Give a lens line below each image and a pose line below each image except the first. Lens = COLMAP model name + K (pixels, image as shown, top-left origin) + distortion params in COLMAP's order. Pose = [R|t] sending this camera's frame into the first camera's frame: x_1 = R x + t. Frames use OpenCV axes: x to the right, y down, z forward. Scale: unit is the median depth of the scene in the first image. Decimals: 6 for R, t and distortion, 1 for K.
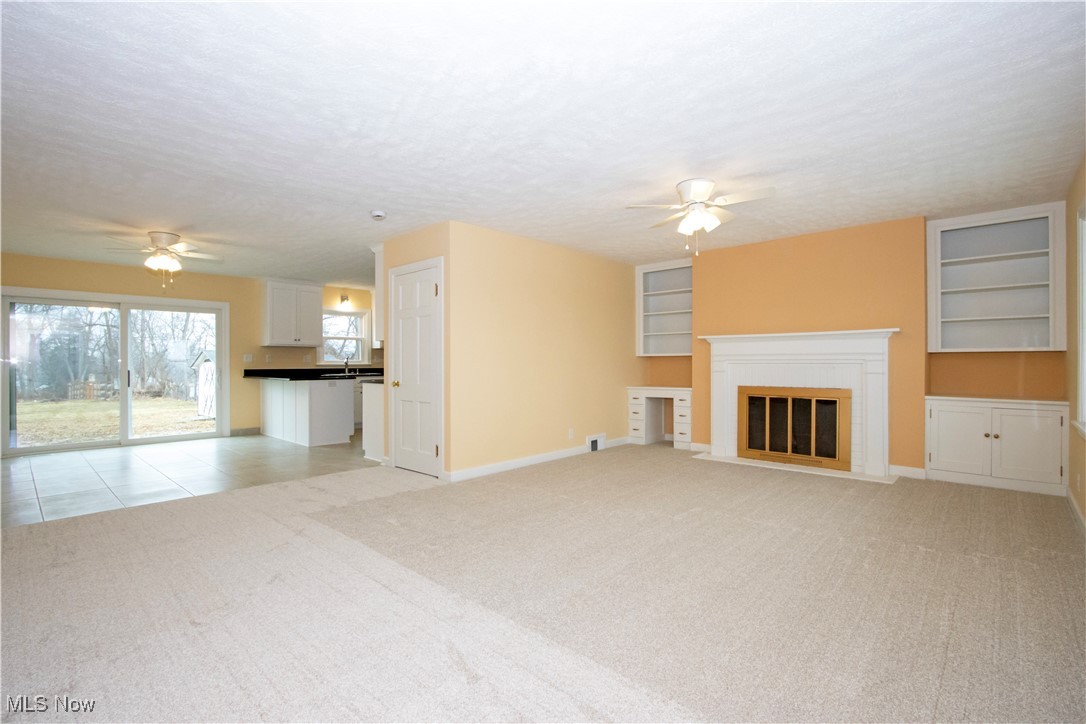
lens RADIAL K [[502.9, 0, 531.2], [0, 502.9, 362.5], [0, 0, 1]] dist [0.003223, 0.000665]
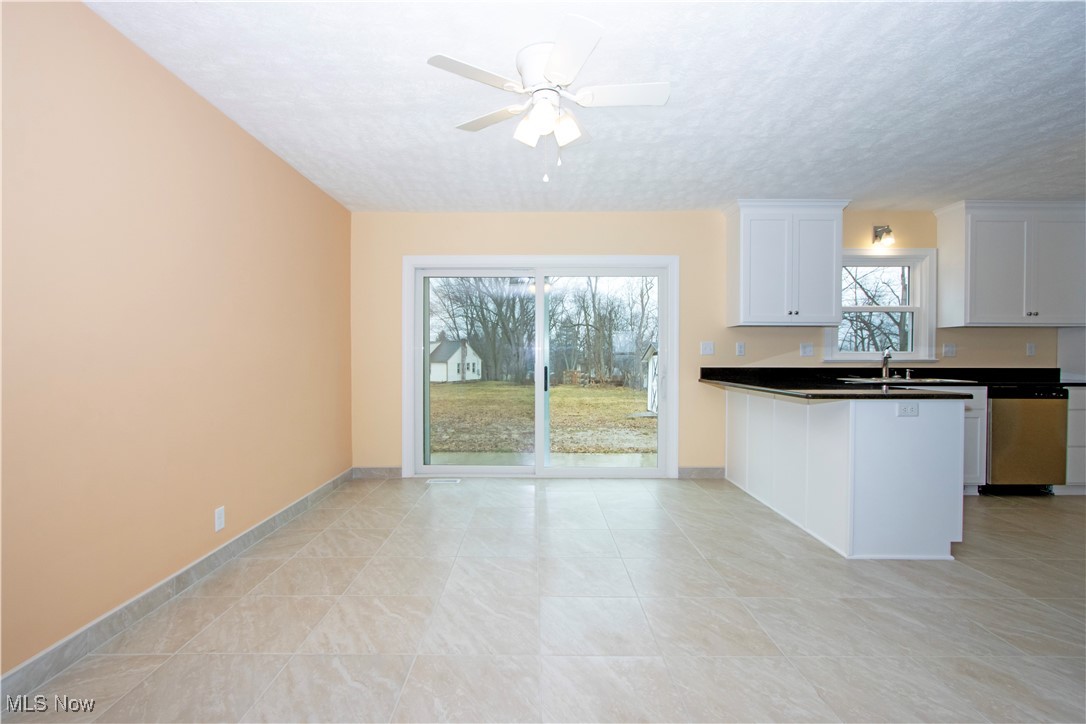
lens RADIAL K [[502.9, 0, 532.1], [0, 502.9, 361.8], [0, 0, 1]] dist [0.003223, 0.000665]
pose [[0.683442, 0.012628, -0.729896, -0.074615], [-0.004704, 0.999906, 0.012895, 0.000195], [0.729990, -0.005380, 0.683437, 0.123600]]
